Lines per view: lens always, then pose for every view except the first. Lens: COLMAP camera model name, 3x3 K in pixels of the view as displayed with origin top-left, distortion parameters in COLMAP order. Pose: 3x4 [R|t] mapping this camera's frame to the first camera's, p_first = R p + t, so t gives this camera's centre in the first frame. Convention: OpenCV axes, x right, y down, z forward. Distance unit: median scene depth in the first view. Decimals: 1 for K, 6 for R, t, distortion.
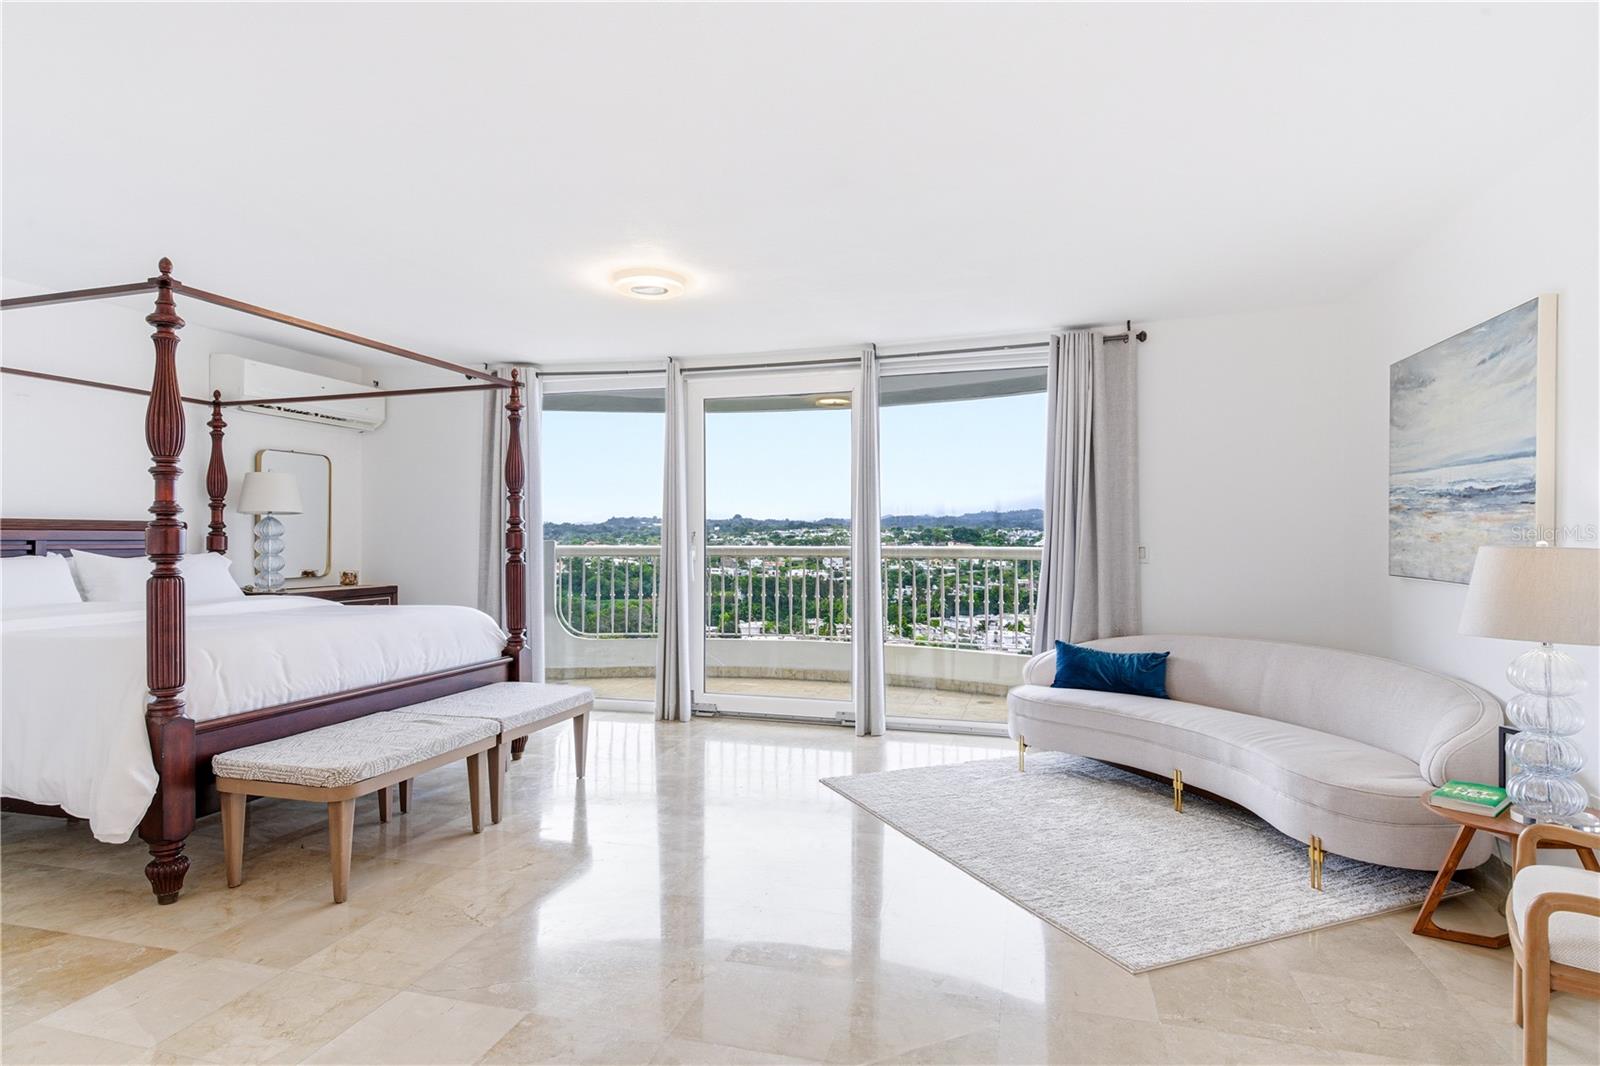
lens RADIAL K [[825.0, 0, 765.2], [0, 825.0, 537.1], [0, 0, 1]] dist [0.001409, -0.003426]
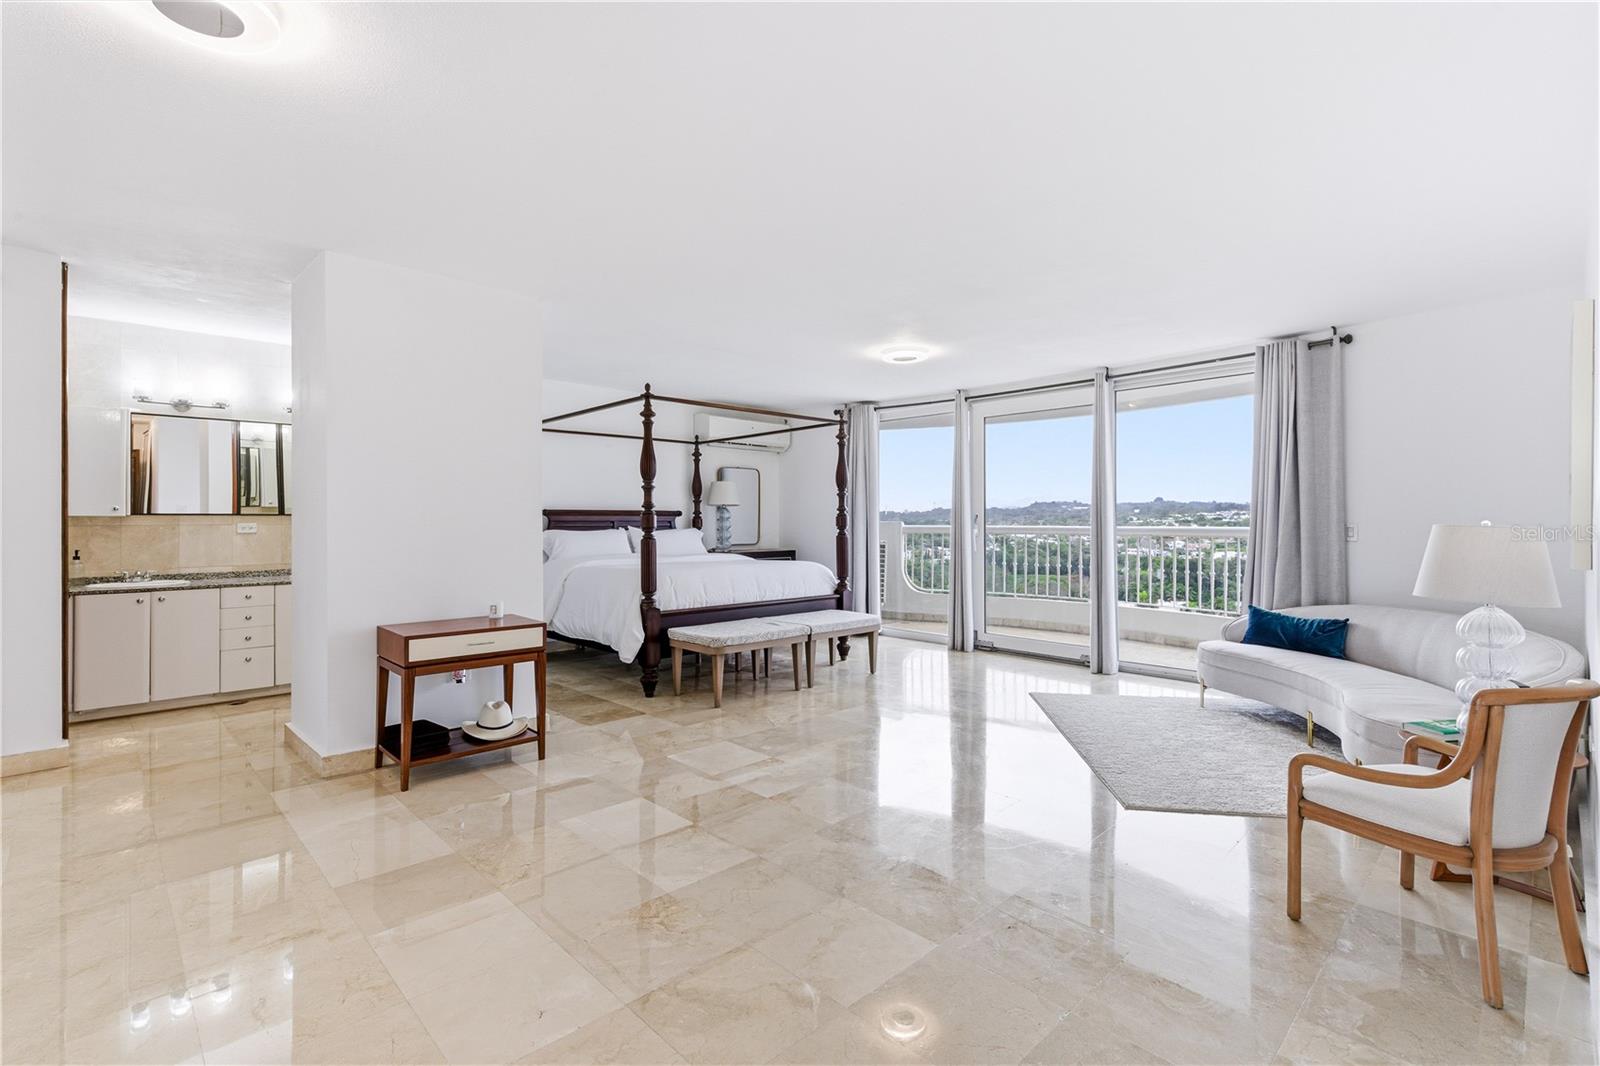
lens RADIAL K [[729.7, 0, 799.6], [0, 729.7, 526.8], [0, 0, 1]] dist [0.010115, -0.004275]
pose [[0.864996, 0.003688, -0.501766, 0.312014], [0.001341, 0.999952, 0.009660, 0.000983], [0.501777, -0.009029, 0.864950, -0.234080]]
